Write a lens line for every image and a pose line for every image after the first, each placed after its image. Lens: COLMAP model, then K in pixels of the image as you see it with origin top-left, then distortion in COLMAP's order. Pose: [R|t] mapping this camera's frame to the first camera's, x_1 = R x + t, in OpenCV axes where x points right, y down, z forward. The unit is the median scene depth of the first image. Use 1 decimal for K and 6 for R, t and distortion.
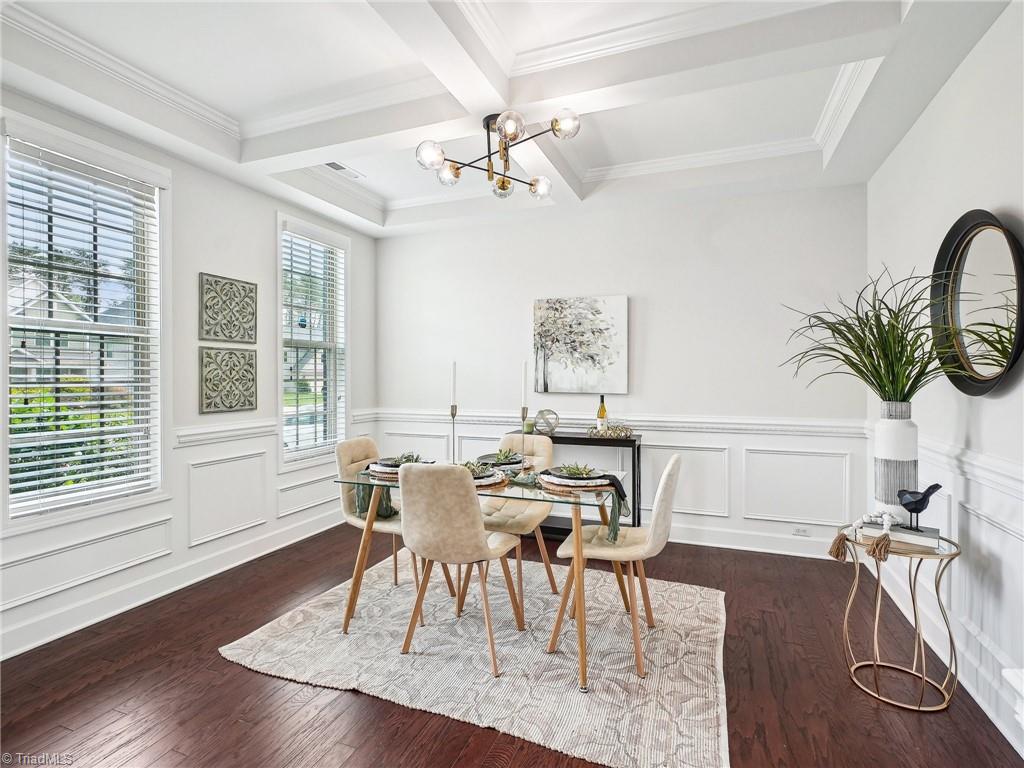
lens RADIAL K [[505.4, 0, 514.2], [0, 505.4, 376.3], [0, 0, 1]] dist [-0.010693, 0.002703]
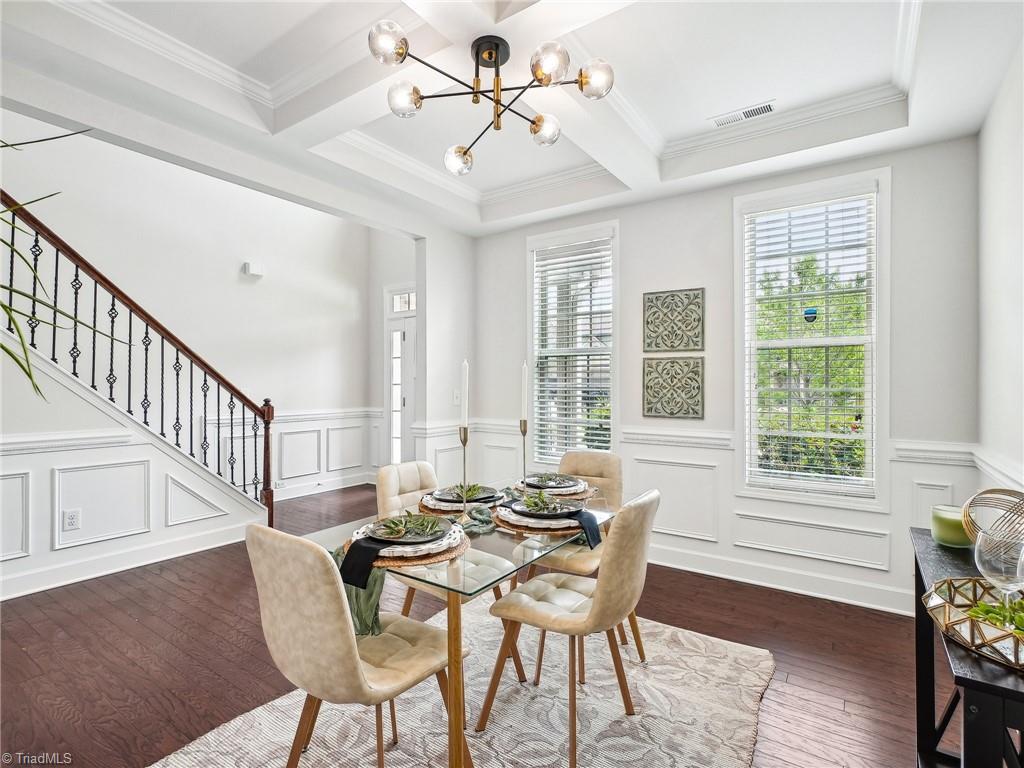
lens RADIAL K [[505.4, 0, 513.9], [0, 505.4, 383.9], [0, 0, 1]] dist [-0.010693, 0.002703]
pose [[-0.209374, 0.005036, -0.977823, 0.529230], [-0.005174, 0.999967, 0.006258, -0.005458], [0.977822, 0.006370, -0.209341, 0.897488]]
